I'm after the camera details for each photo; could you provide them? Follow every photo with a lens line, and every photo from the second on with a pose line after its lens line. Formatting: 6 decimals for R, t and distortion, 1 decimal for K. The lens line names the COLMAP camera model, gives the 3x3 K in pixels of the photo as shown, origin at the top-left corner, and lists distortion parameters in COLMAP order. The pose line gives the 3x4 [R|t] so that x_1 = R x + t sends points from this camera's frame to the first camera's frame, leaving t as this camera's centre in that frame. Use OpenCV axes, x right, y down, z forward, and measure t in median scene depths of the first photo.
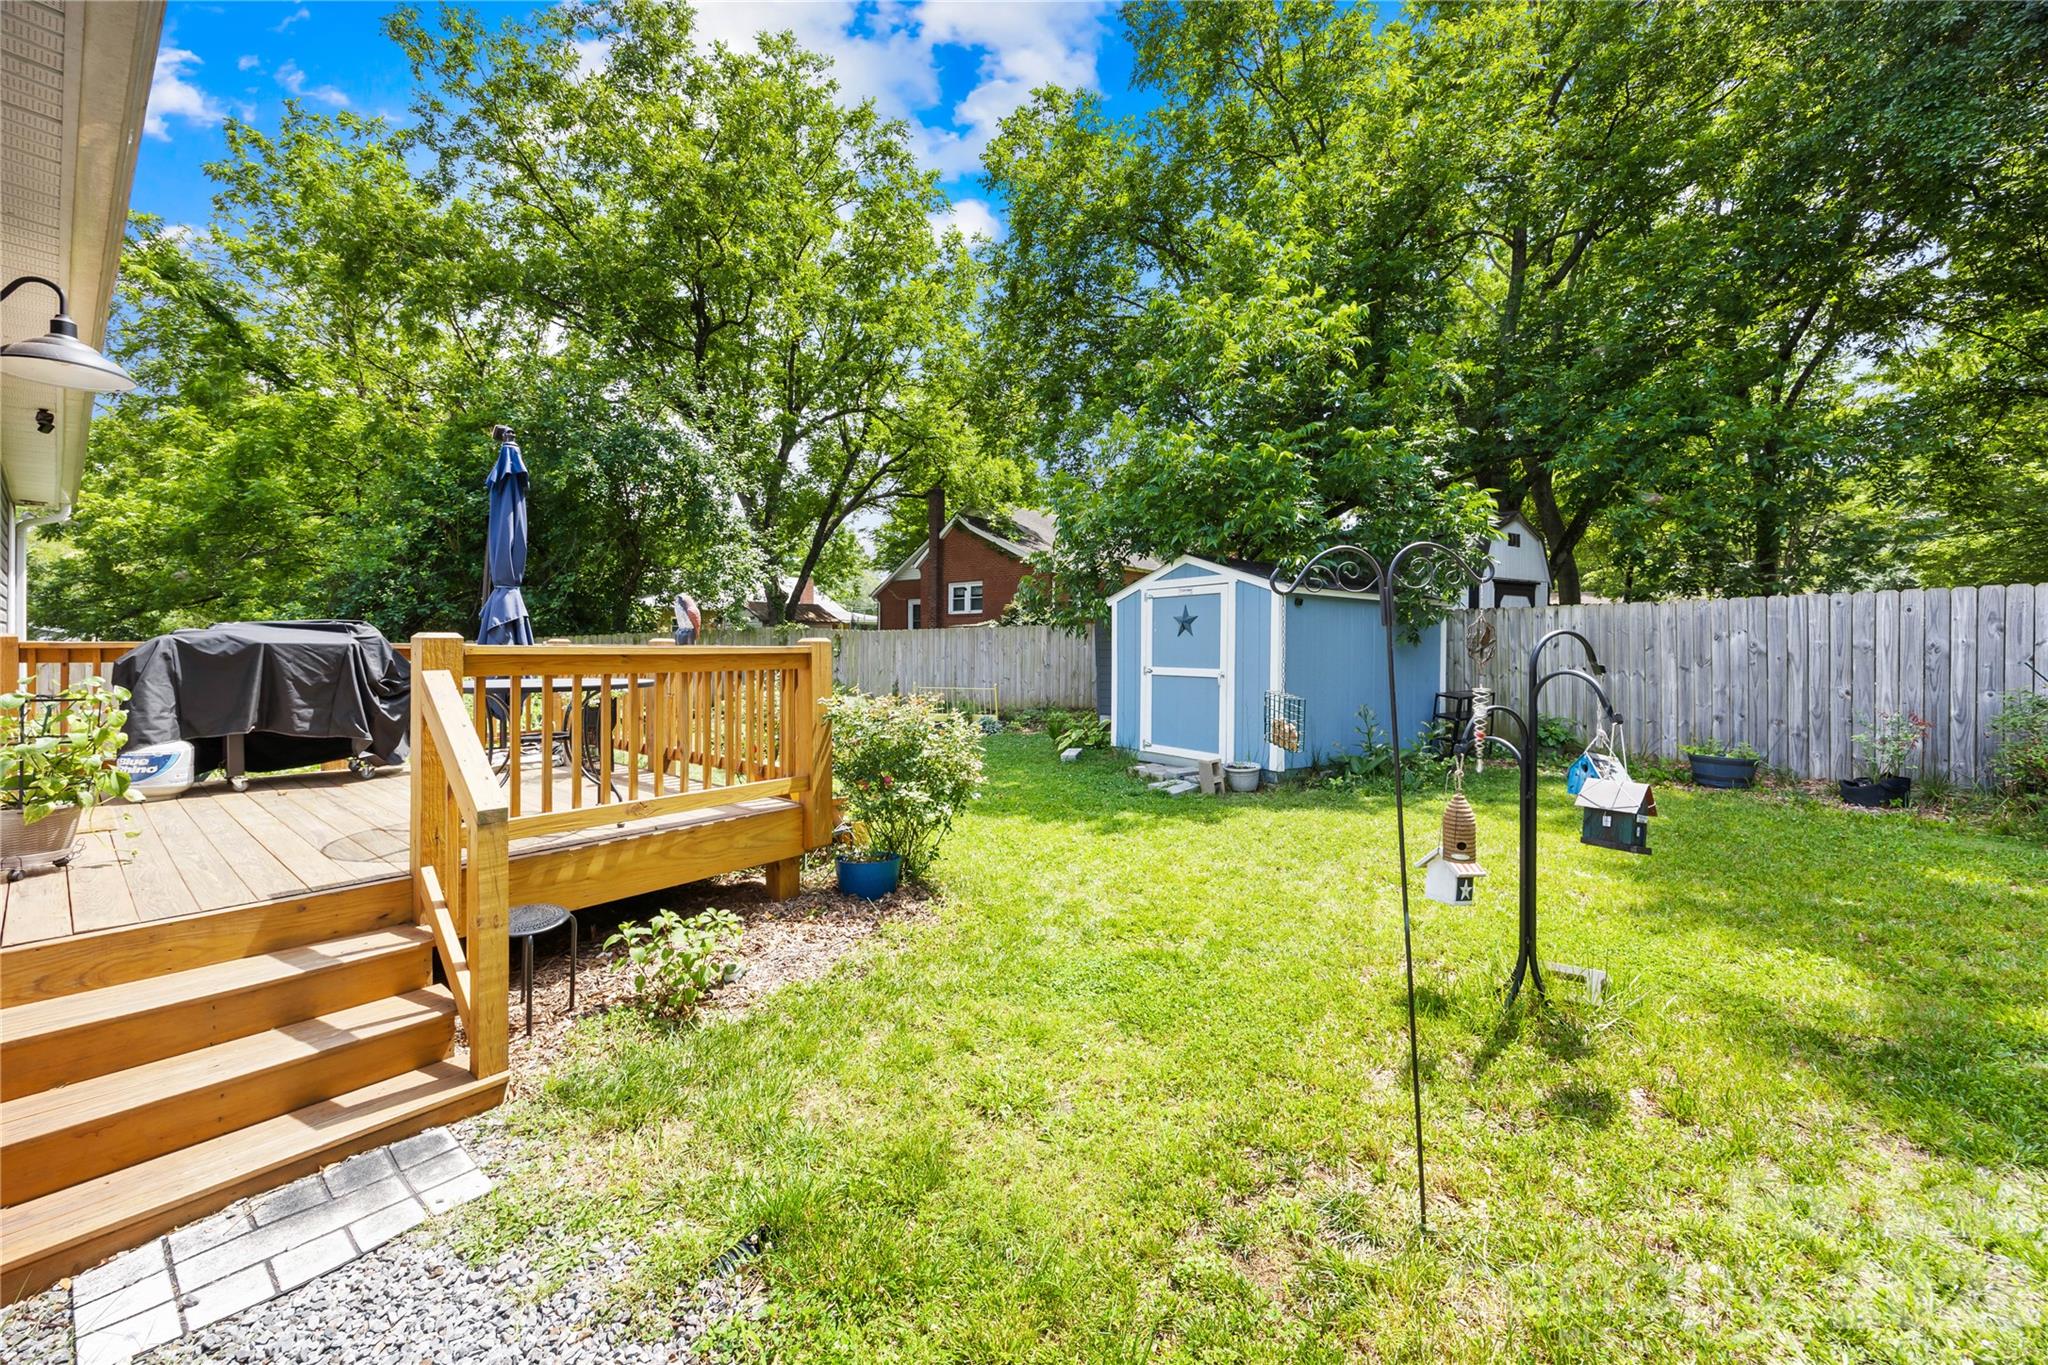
lens RADIAL K [[795.2, 0, 1025.8], [0, 795.2, 648.5], [0, 0, 1]] dist [0.000895, 0.000312]
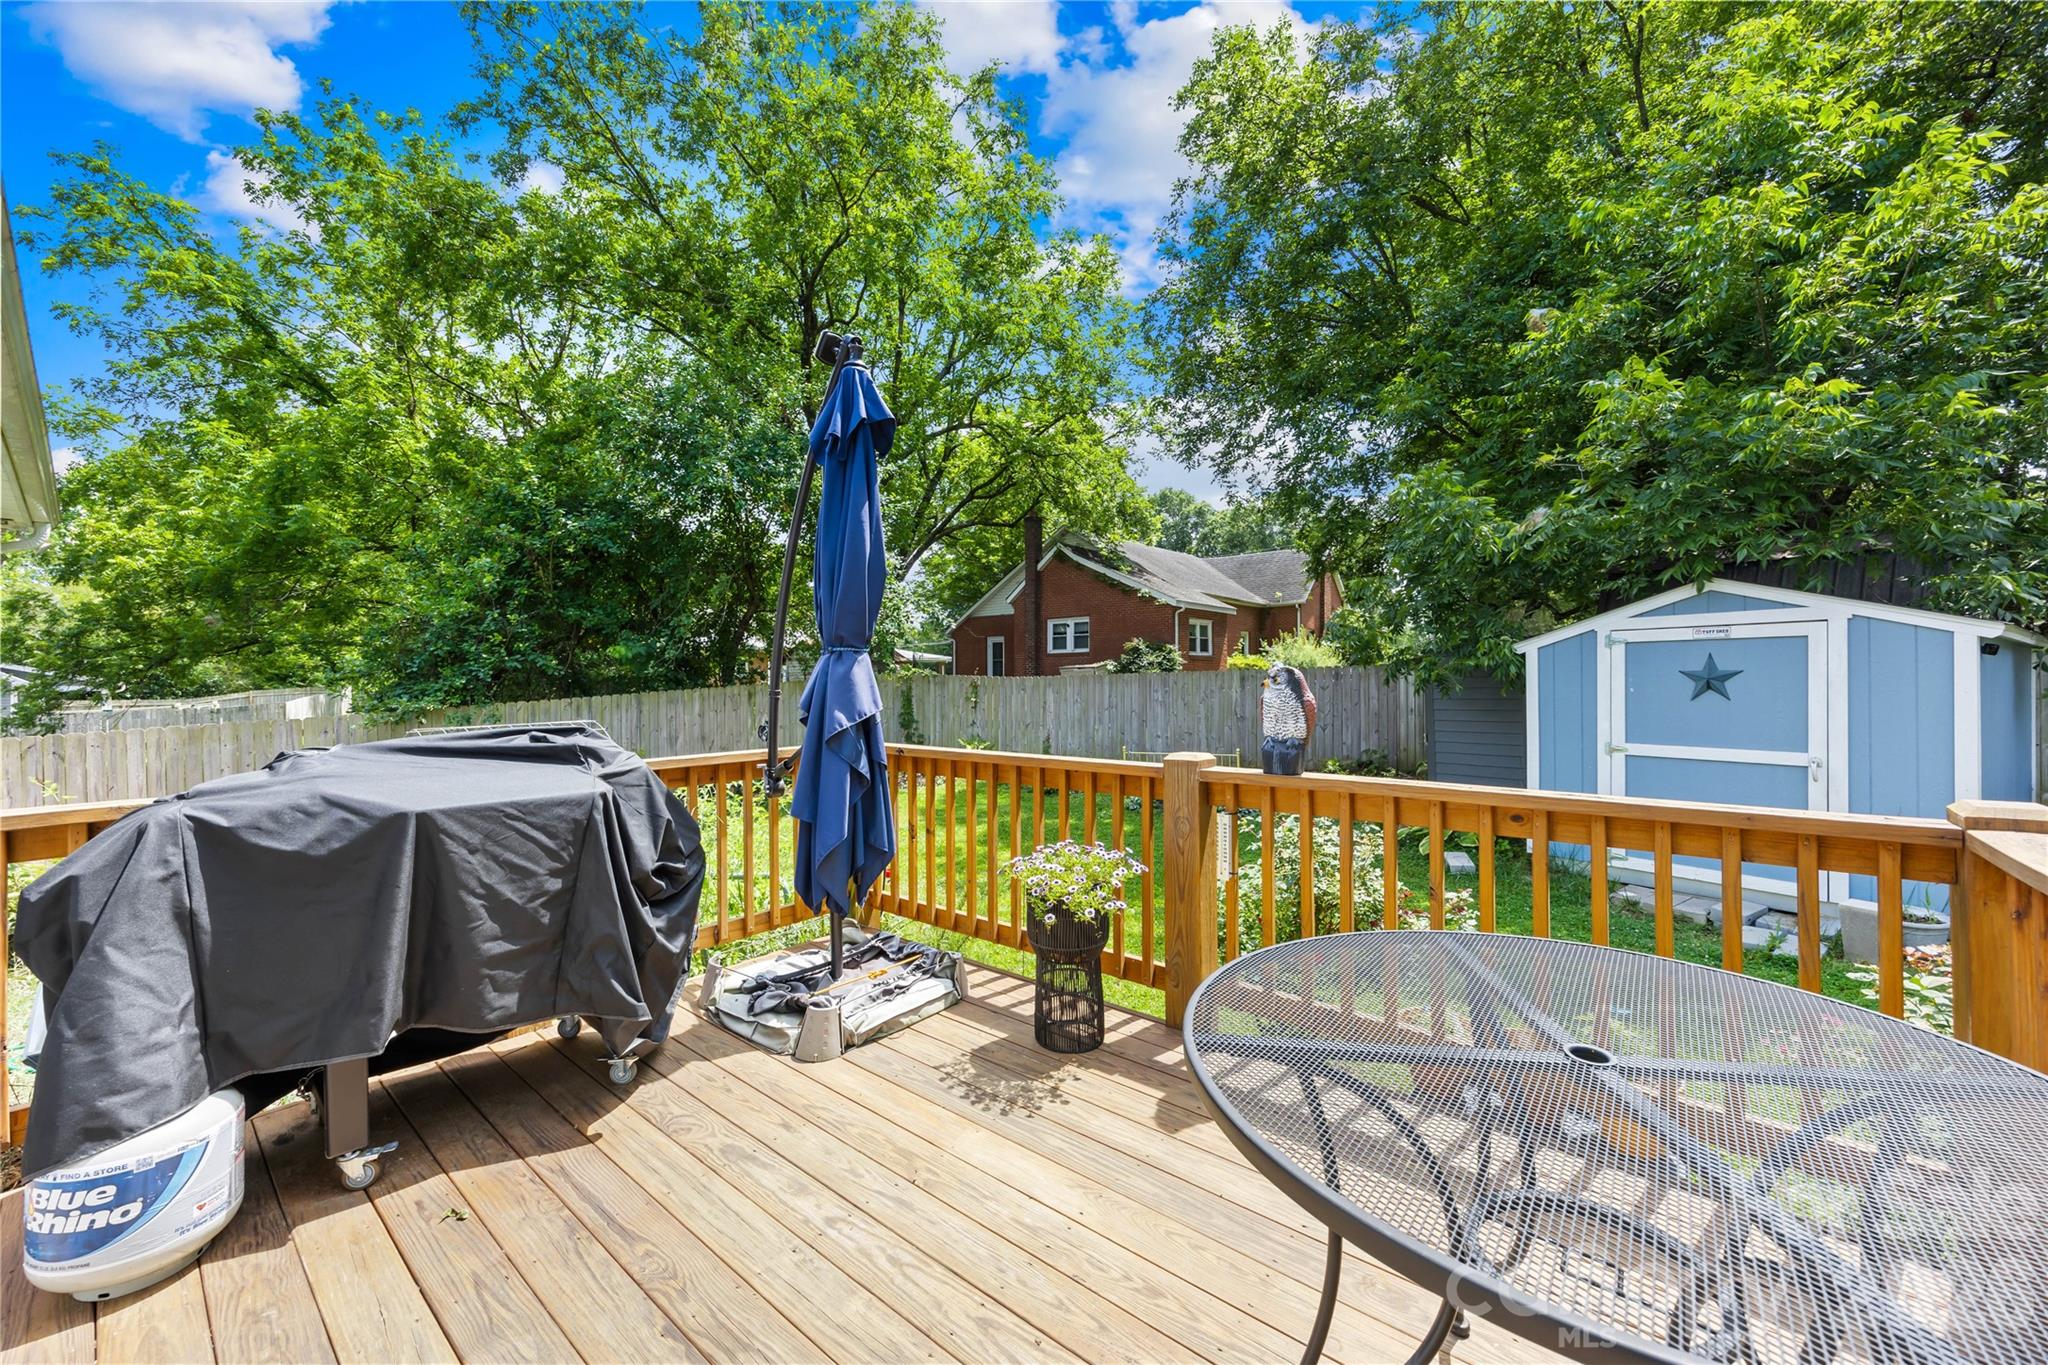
lens RADIAL K [[779.5, 0, 1032.6], [0, 779.5, 674.6], [0, 0, 1]] dist [-0.000763, -0.000086]
pose [[0.999936, -0.010976, -0.002626, -0.179523], [0.010954, 0.999908, -0.008011, -0.018758], [0.002713, 0.007981, 0.999964, 0.169702]]
